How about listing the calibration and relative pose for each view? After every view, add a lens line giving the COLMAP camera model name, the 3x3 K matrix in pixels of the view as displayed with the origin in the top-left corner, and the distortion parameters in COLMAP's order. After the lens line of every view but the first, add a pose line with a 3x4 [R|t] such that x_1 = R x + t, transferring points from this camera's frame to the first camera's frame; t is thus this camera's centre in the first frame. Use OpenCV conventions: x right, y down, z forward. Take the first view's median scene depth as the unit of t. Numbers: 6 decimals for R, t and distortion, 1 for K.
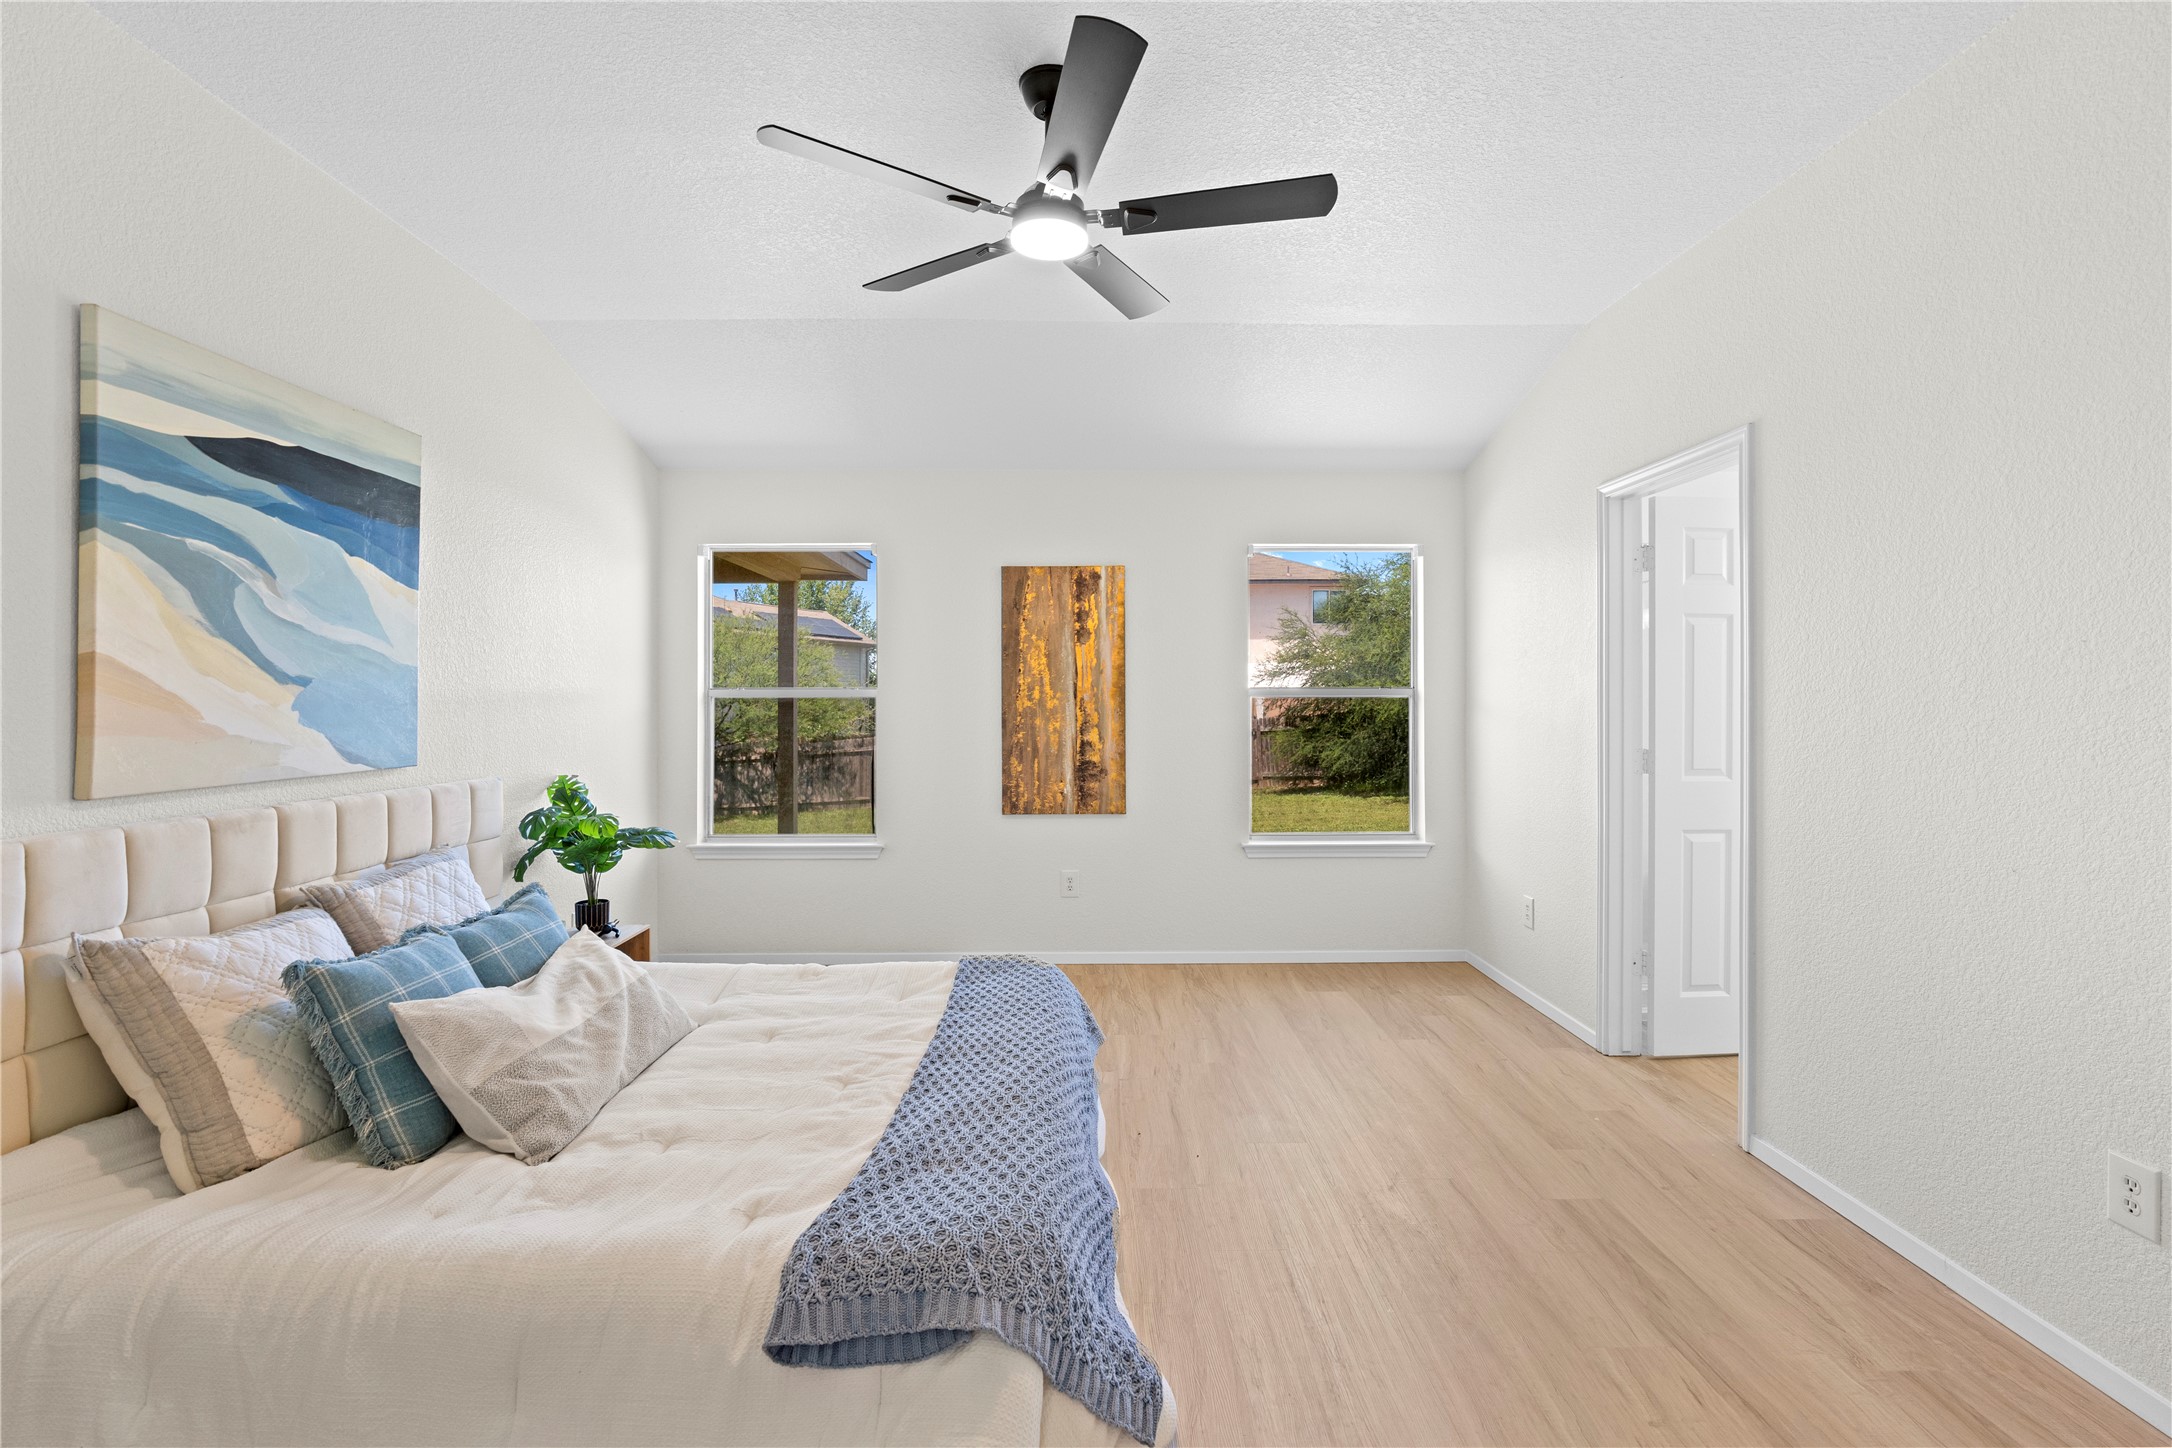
lens RADIAL K [[983.8, 0, 1082.1], [0, 983.8, 696.8], [0, 0, 1]] dist [-0.012021, 0.004205]
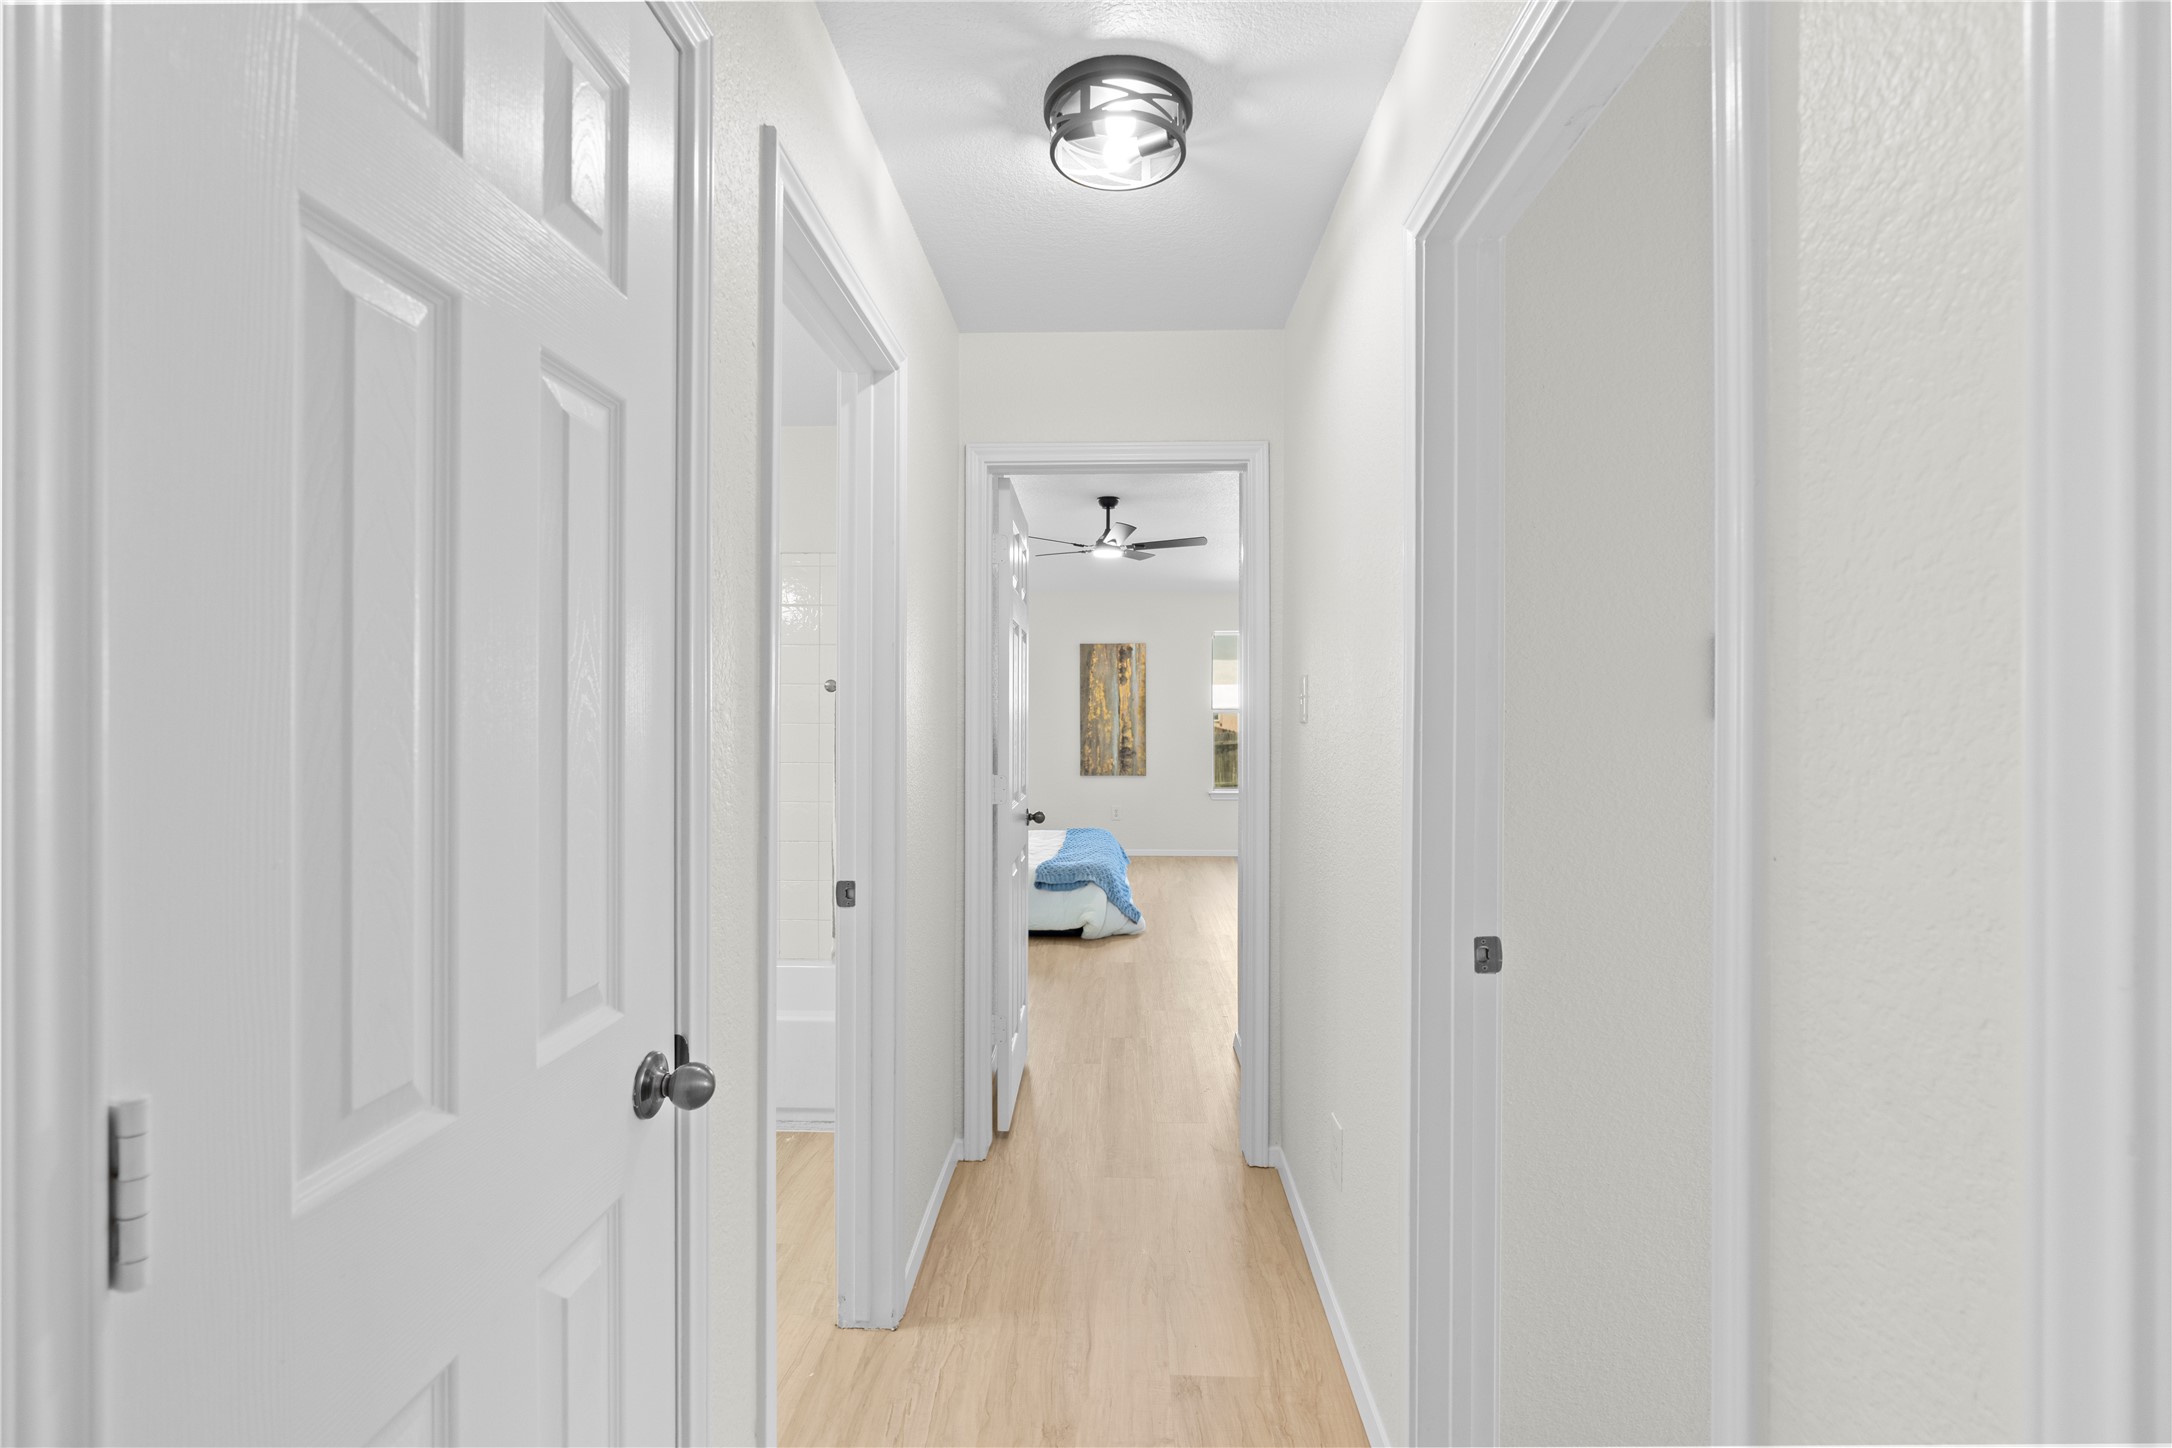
lens RADIAL K [[983.8, 0, 1092.5], [0, 983.8, 705.2], [0, 0, 1]] dist [-0.012021, 0.004205]
pose [[0.999171, 0.000282, -0.040715, 0.032885], [-0.000398, 0.999996, -0.002843, -0.017005], [0.040714, 0.002857, 0.999167, -1.550037]]
